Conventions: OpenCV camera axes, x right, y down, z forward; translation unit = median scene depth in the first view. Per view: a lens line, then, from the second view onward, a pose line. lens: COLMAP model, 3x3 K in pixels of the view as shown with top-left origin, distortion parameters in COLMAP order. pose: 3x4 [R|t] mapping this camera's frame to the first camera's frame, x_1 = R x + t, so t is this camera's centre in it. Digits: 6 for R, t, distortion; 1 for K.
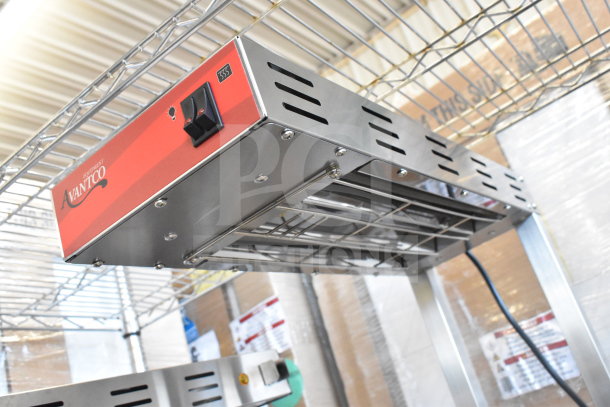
lens RADIAL K [[634.5, 0, 306.7], [0, 634.5, 203.6], [0, 0, 1]] dist [-0.075904, 0.000000]
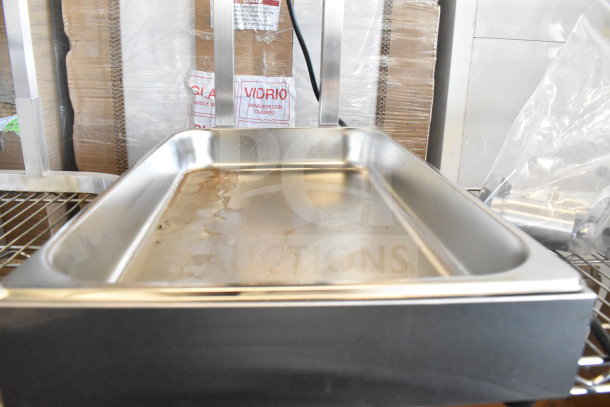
lens RADIAL K [[471.0, 0, 302.3], [0, 471.0, 201.6], [0, 0, 1]] dist [-0.088416, 0.010712]
pose [[0.719070, 0.098727, 0.687889, -0.151830], [-0.485033, 0.780181, 0.395046, 0.141028], [-0.497676, -0.617714, 0.608891, 0.156618]]
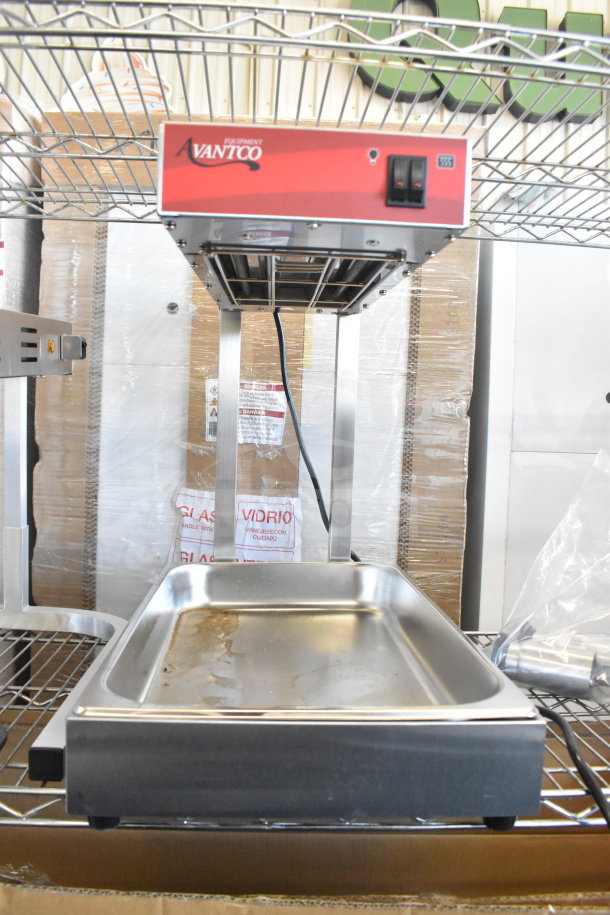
lens RADIAL K [[706.5, 0, 295.4], [0, 706.5, 465.1], [0, 0, 1]] dist [-0.088416, 0.010712]
pose [[0.729161, 0.276789, 0.625869, -0.325499], [-0.487869, 0.851591, 0.191772, 0.047229], [-0.479904, -0.445175, 0.755984, 0.002311]]
